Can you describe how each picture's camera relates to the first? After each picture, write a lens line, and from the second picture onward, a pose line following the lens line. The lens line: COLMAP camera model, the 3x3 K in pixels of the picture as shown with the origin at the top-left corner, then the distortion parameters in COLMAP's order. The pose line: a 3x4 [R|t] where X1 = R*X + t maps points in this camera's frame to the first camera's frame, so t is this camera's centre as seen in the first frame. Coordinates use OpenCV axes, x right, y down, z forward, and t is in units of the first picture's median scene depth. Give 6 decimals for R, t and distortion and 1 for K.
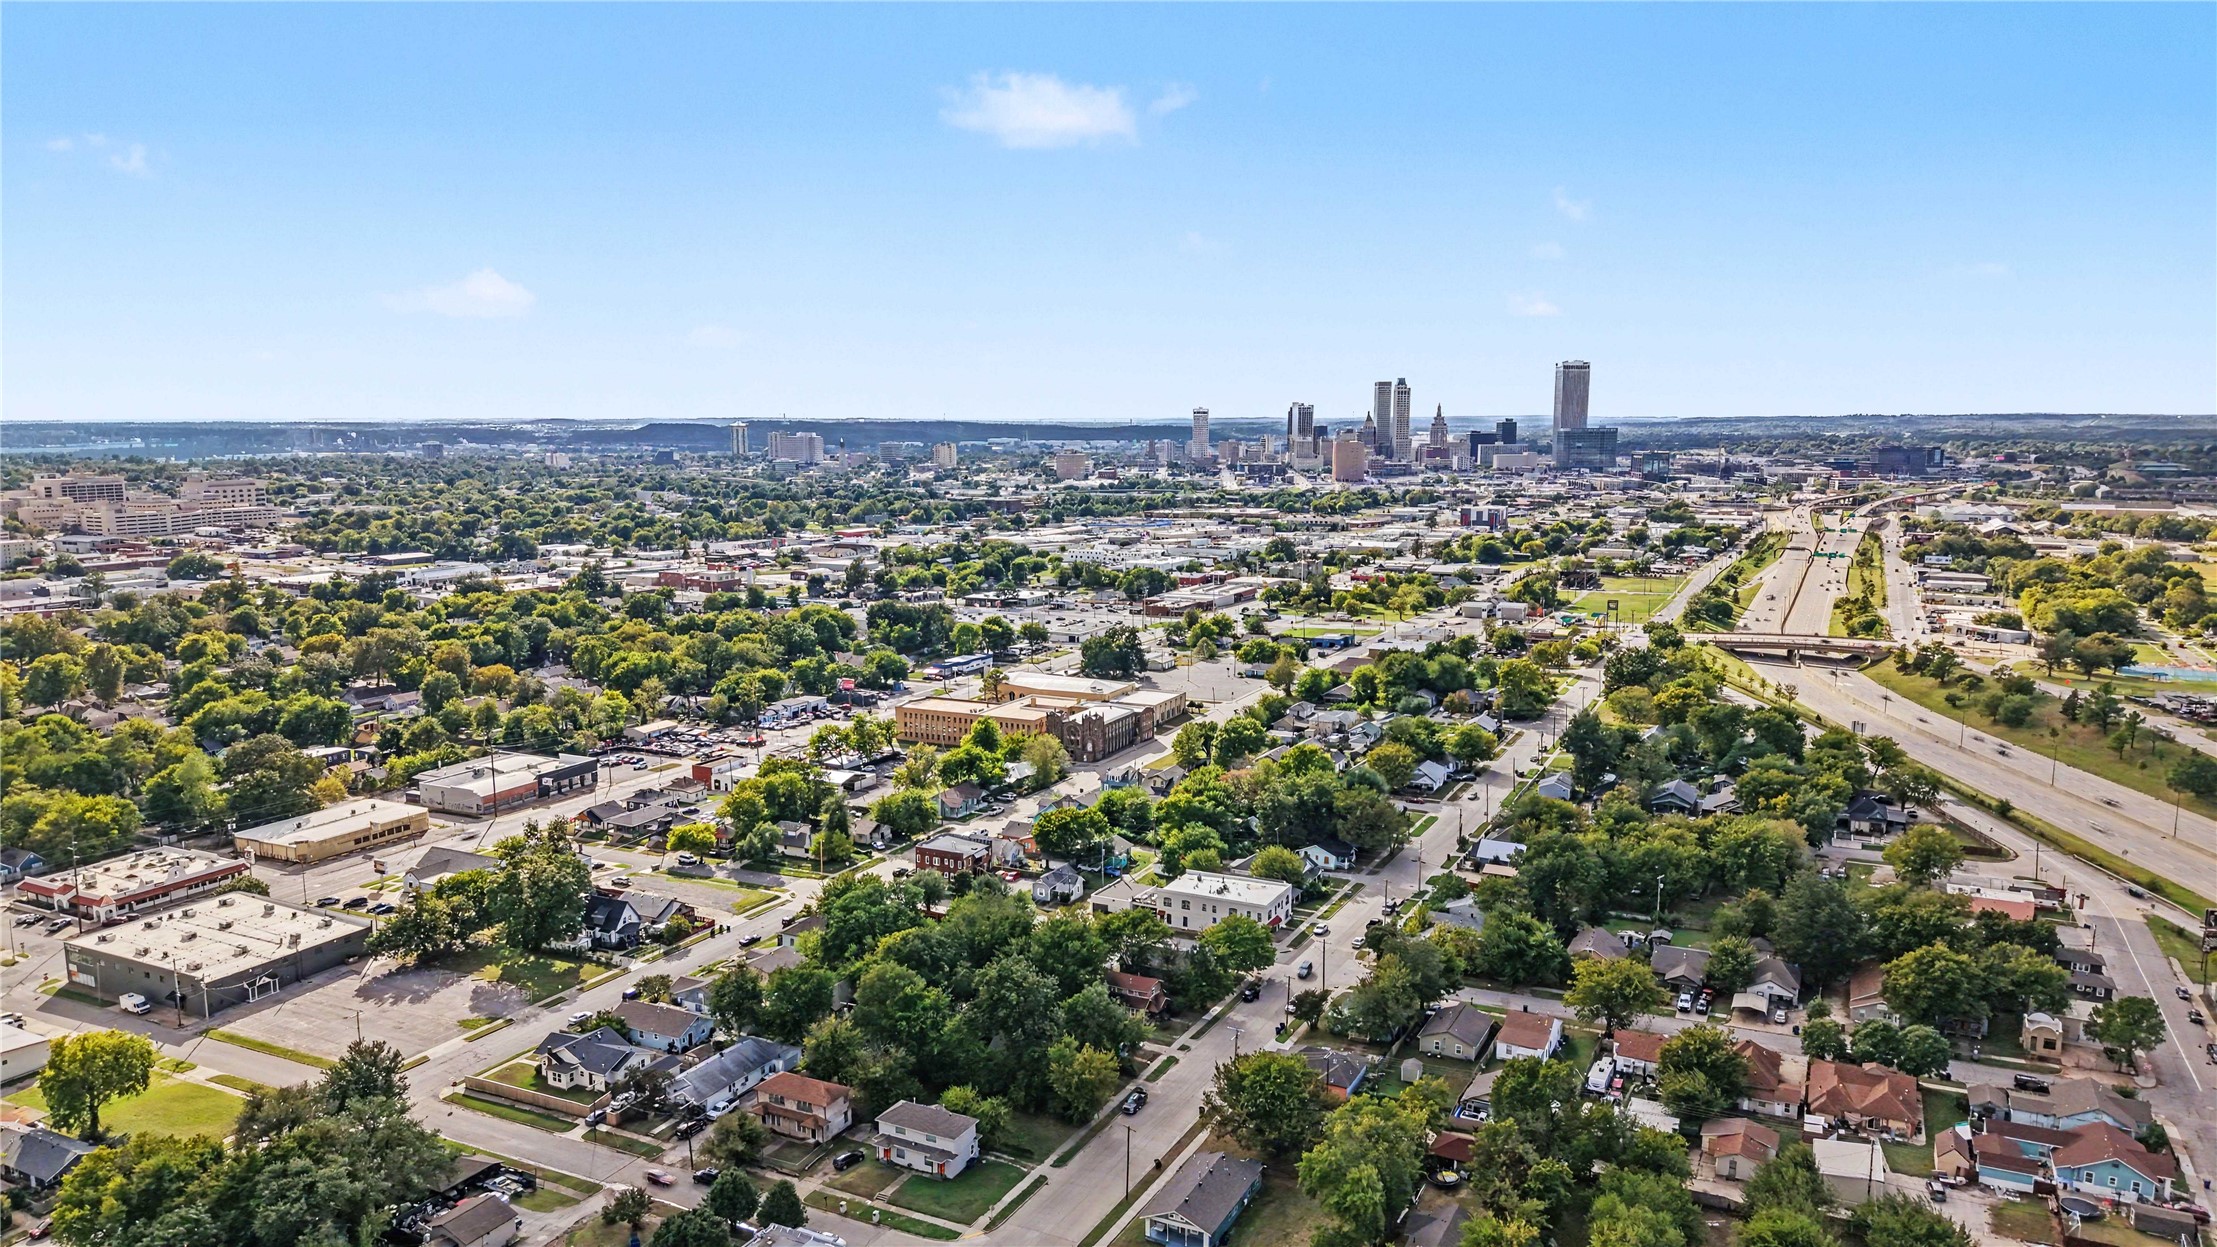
lens RADIAL K [[1489.3, 0, 1108.5], [0, 1489.3, 623.5], [0, 0, 1]] dist [0.178993, -0.347268]
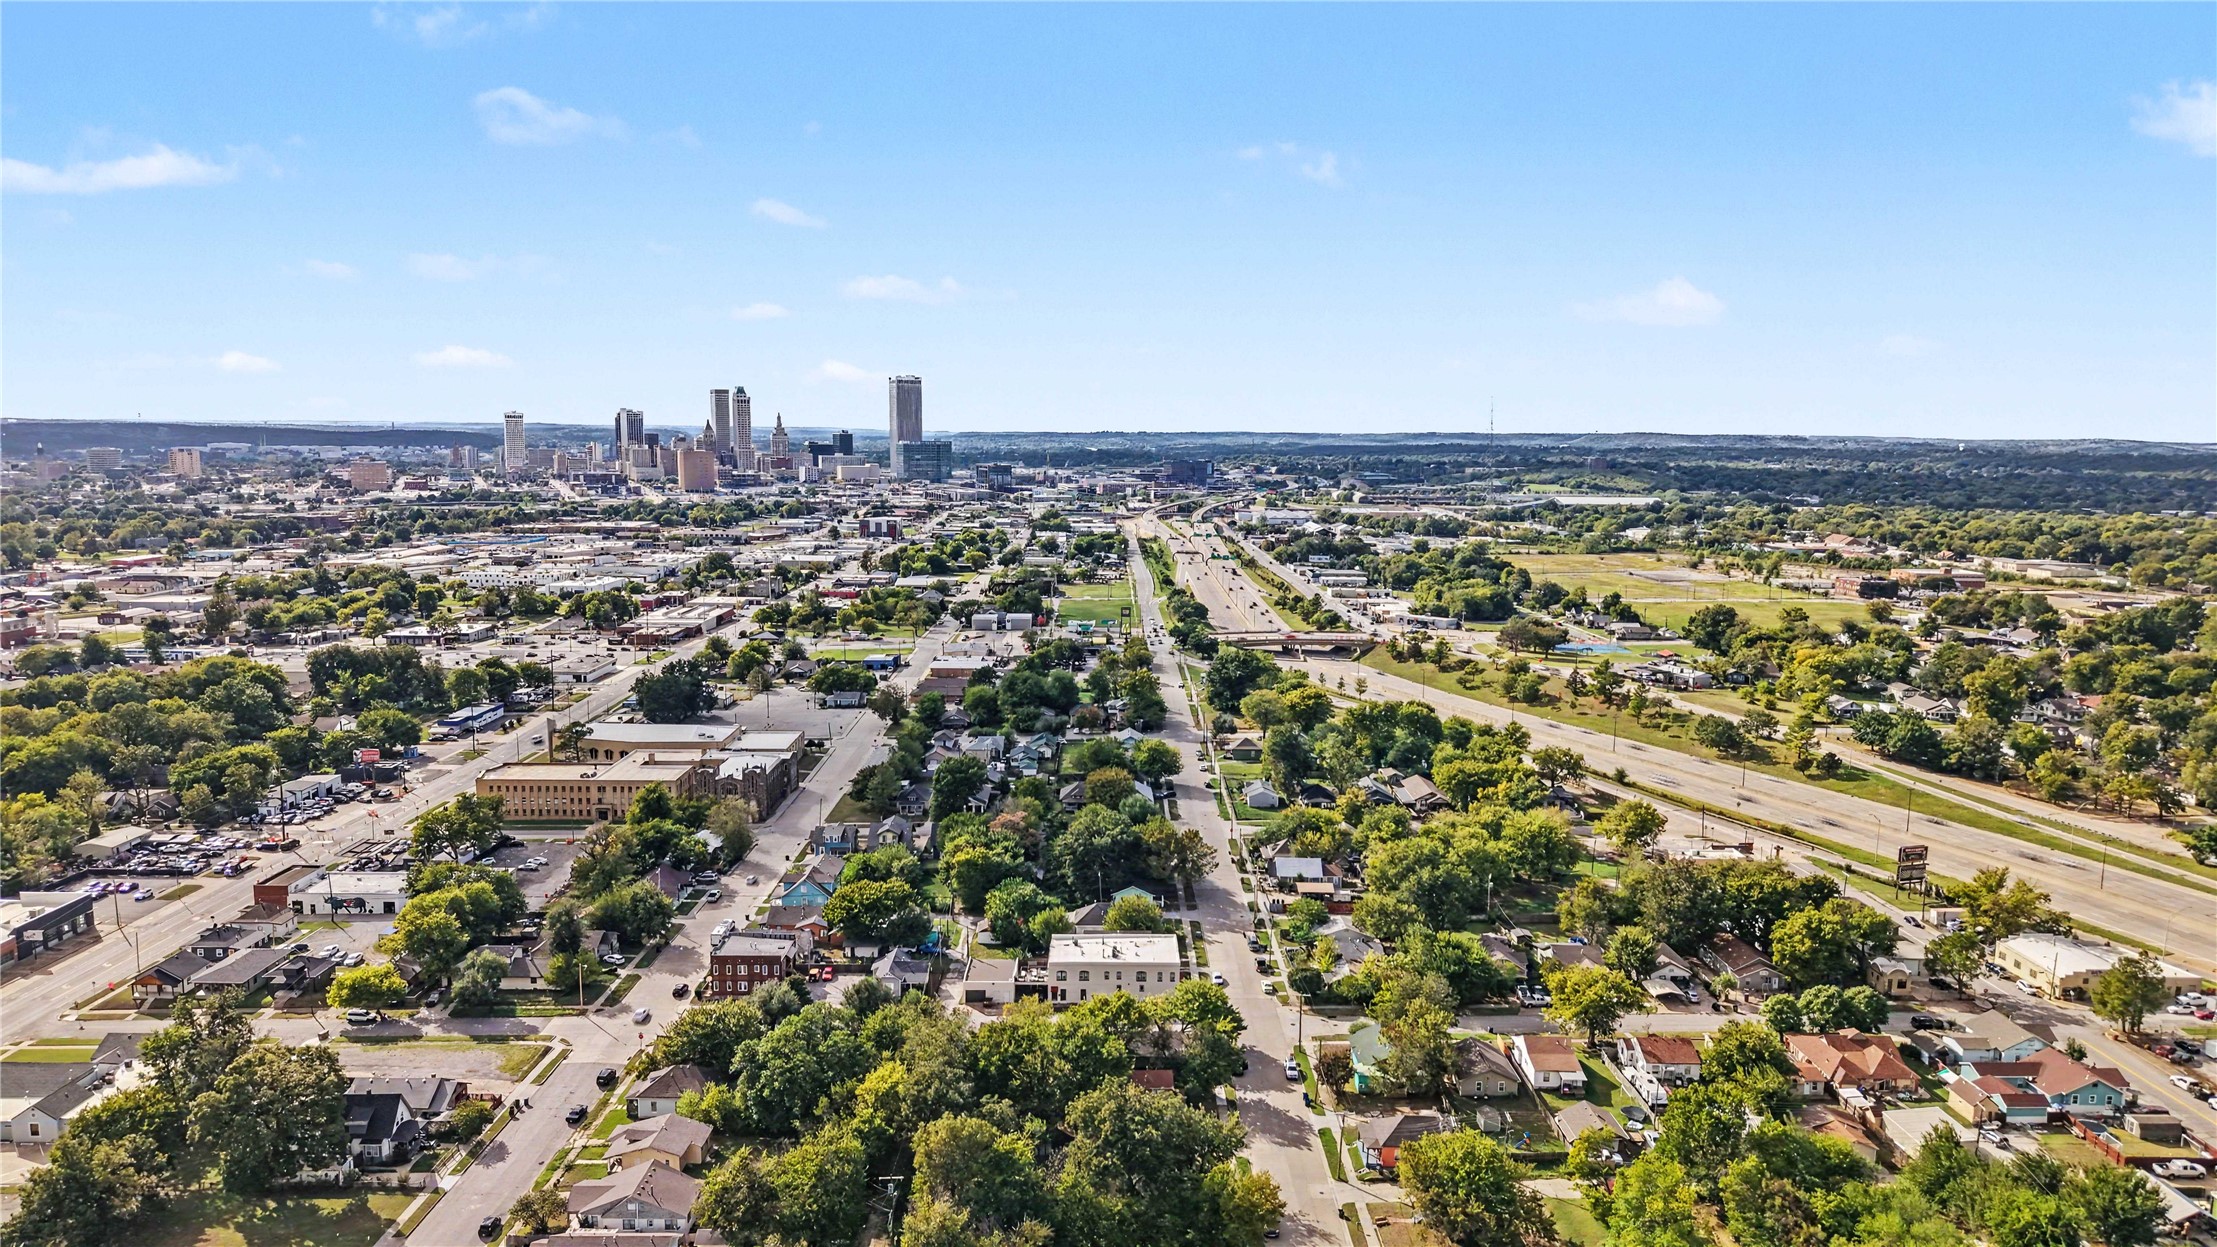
lens RADIAL K [[1489.1, 0, 1108.5], [0, 1489.1, 623.5], [0, 0, 1]] dist [0.036167, -0.034596]
pose [[0.883938, -0.048132, 0.465121, -0.085775], [0.050881, 0.998683, 0.006649, -0.006308], [-0.464828, 0.017789, 0.885222, 0.054643]]
